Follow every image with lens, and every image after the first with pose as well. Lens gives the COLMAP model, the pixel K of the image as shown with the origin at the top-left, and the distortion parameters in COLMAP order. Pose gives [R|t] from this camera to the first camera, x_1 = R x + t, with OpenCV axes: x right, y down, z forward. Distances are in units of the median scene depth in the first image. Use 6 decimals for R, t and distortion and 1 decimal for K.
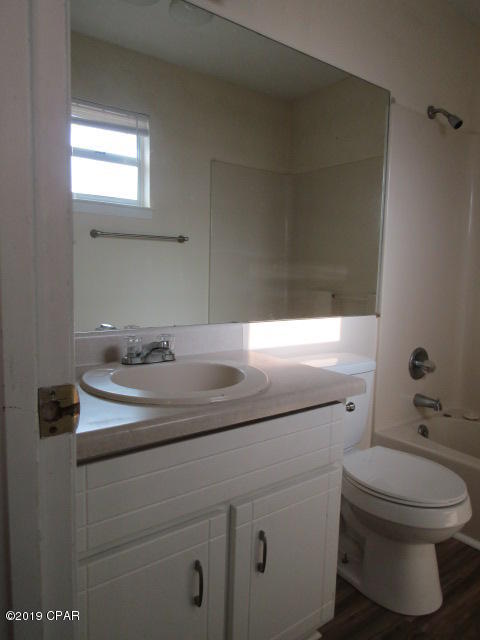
lens RADIAL K [[453.2, 0, 240.0], [0, 453.2, 320.0], [0, 0, 1]] dist [-0.005224, 0.000263]
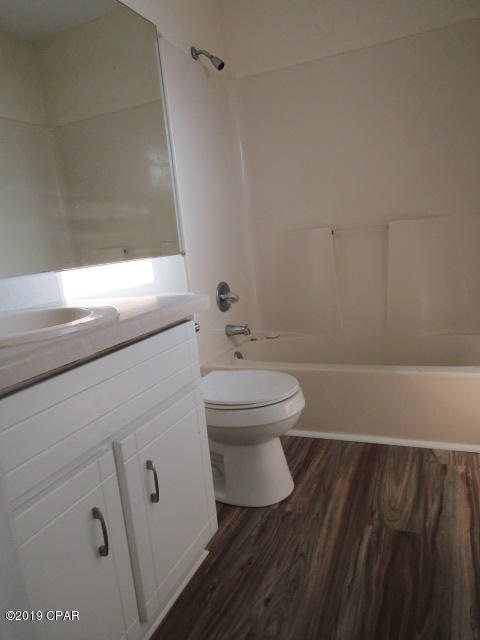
lens RADIAL K [[453.2, 0, 240.0], [0, 453.2, 320.0], [0, 0, 1]] dist [-0.005224, 0.000263]
pose [[0.866717, -0.191188, 0.460704, -0.108436], [0.166433, 0.981541, 0.094222, 0.079708], [-0.470214, -0.004988, 0.882538, 0.051581]]
